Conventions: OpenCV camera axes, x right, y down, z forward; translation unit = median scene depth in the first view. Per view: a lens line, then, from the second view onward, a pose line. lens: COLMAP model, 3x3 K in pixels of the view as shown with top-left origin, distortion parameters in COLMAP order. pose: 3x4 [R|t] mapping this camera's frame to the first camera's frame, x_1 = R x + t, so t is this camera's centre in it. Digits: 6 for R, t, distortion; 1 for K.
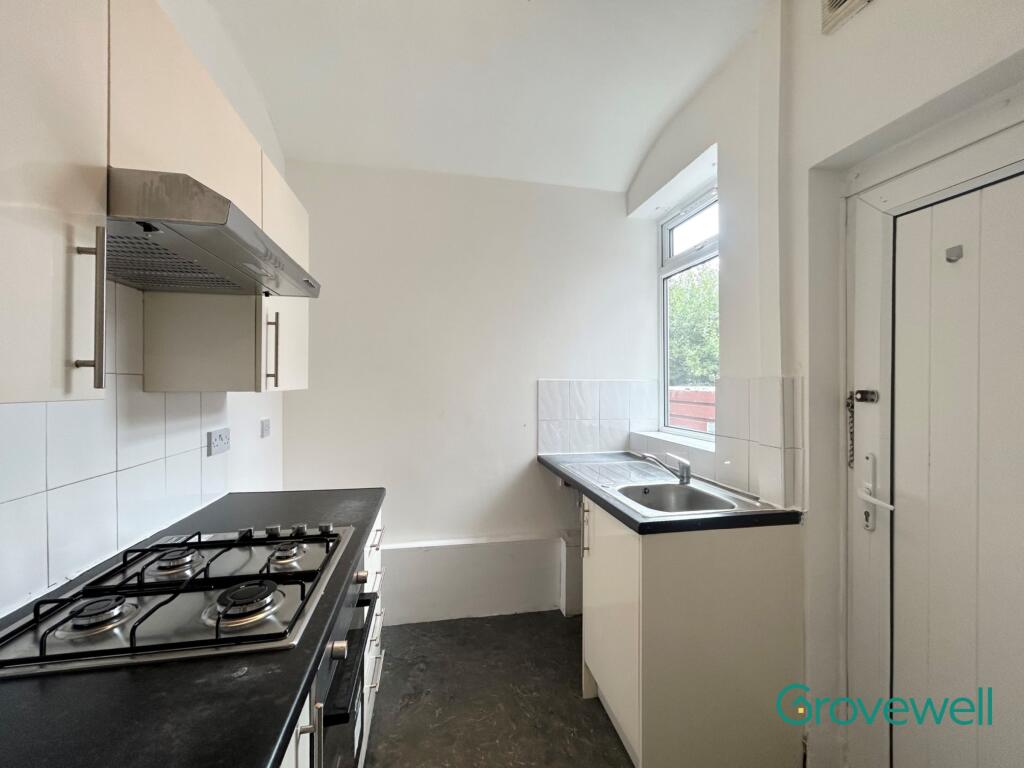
lens RADIAL K [[423.0, 0, 512.0], [0, 423.0, 384.0], [0, 0, 1]] dist [-0.001350, -0.000122]
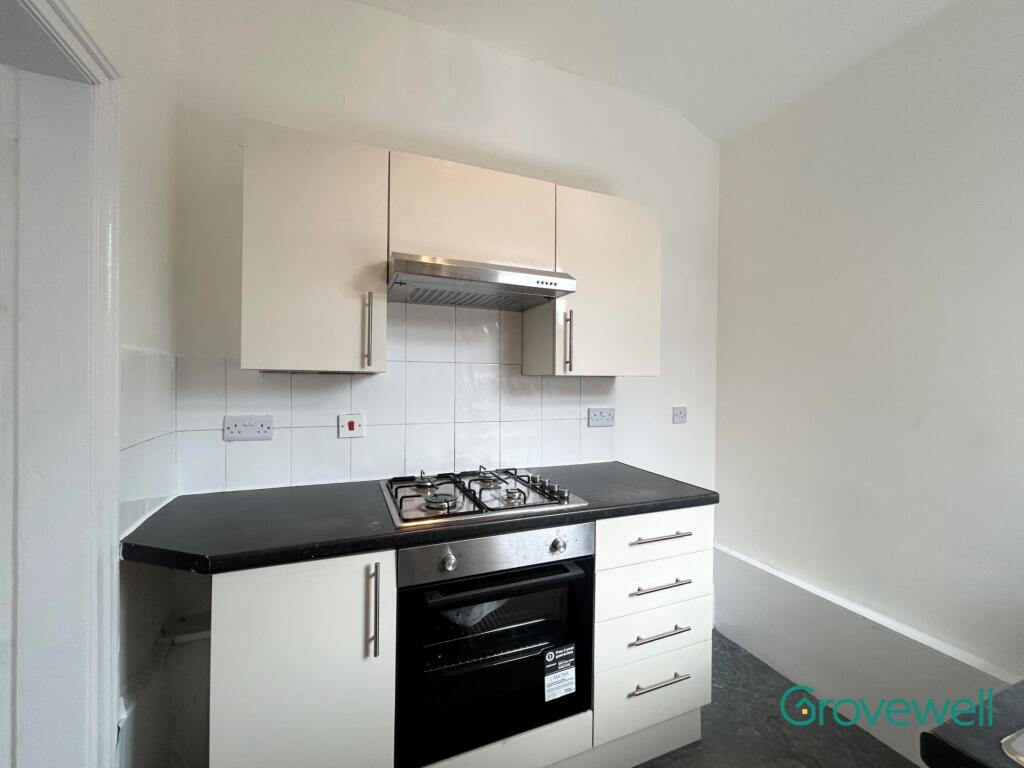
lens RADIAL K [[416.7, 0, 511.7], [0, 416.7, 381.5], [0, 0, 1]] dist [-0.000696, 0.000179]
pose [[0.195725, 0.000784, -0.980659, 0.536607], [-0.013804, 0.999903, -0.001955, 0.037593], [0.980562, 0.013919, 0.195717, 0.536756]]
